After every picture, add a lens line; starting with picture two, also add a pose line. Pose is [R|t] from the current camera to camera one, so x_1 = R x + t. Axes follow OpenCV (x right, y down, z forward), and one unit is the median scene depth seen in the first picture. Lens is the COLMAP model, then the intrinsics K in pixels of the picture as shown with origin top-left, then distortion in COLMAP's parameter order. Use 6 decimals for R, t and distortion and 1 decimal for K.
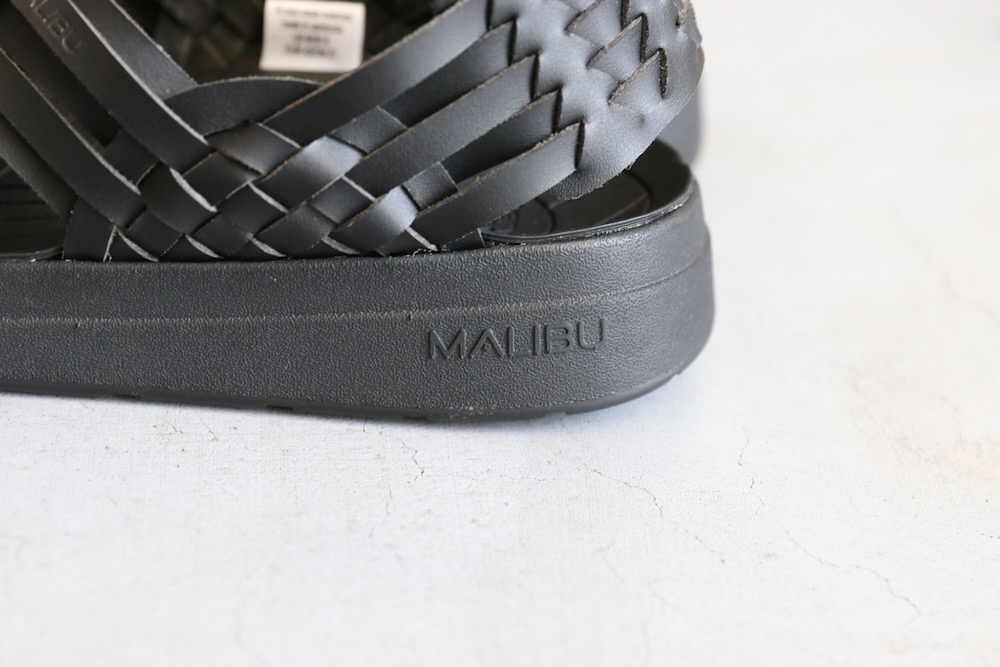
lens RADIAL K [[2133.4, 0, 500.0], [0, 2133.4, 333.5], [0, 0, 1]] dist [-0.019851, 0.305442]
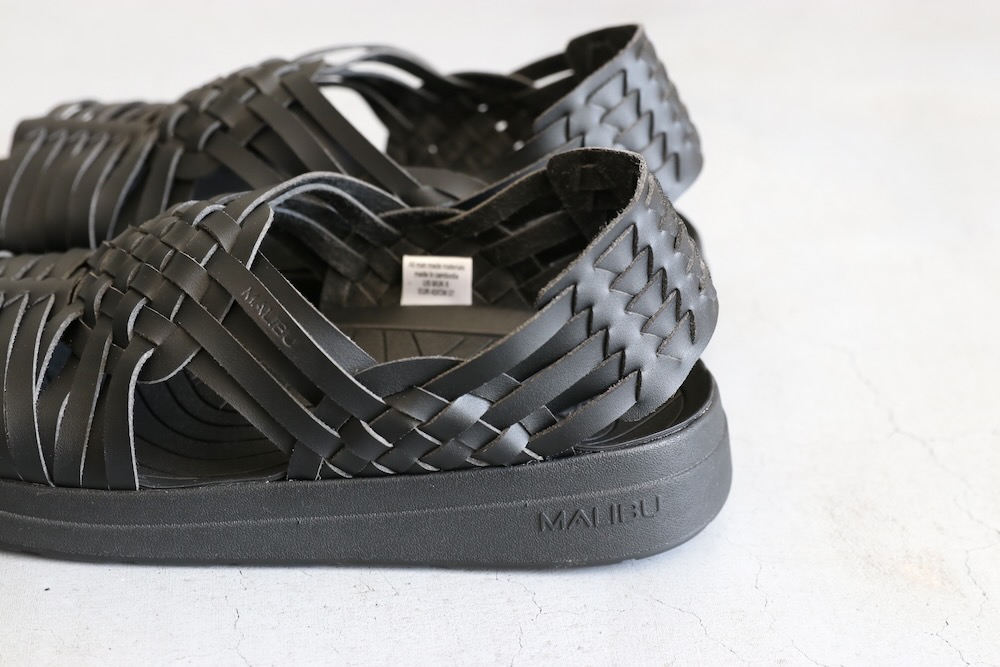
lens RADIAL K [[1794.0, 0, 500.0], [0, 1794.0, 333.5], [0, 0, 1]] dist [-0.029570, 0.167746]
pose [[0.998651, -0.051499, -0.006667, -0.046563], [0.051763, 0.997478, 0.048566, -0.186734], [0.004150, -0.048845, 0.998798, -0.218634]]
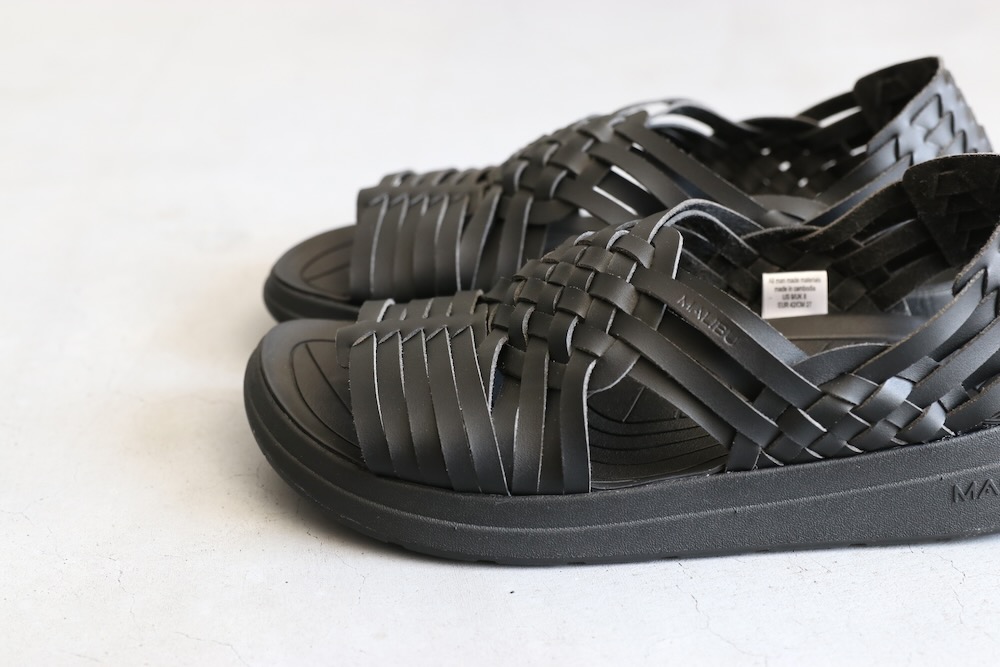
lens RADIAL K [[1669.1, 0, 500.0], [0, 1669.1, 333.5], [0, 0, 1]] dist [-0.023888, 0.021990]
pose [[0.991257, -0.128455, 0.030138, -0.395100], [0.129141, 0.991381, -0.022054, -0.130875], [-0.027045, 0.025753, 0.999302, -0.232133]]
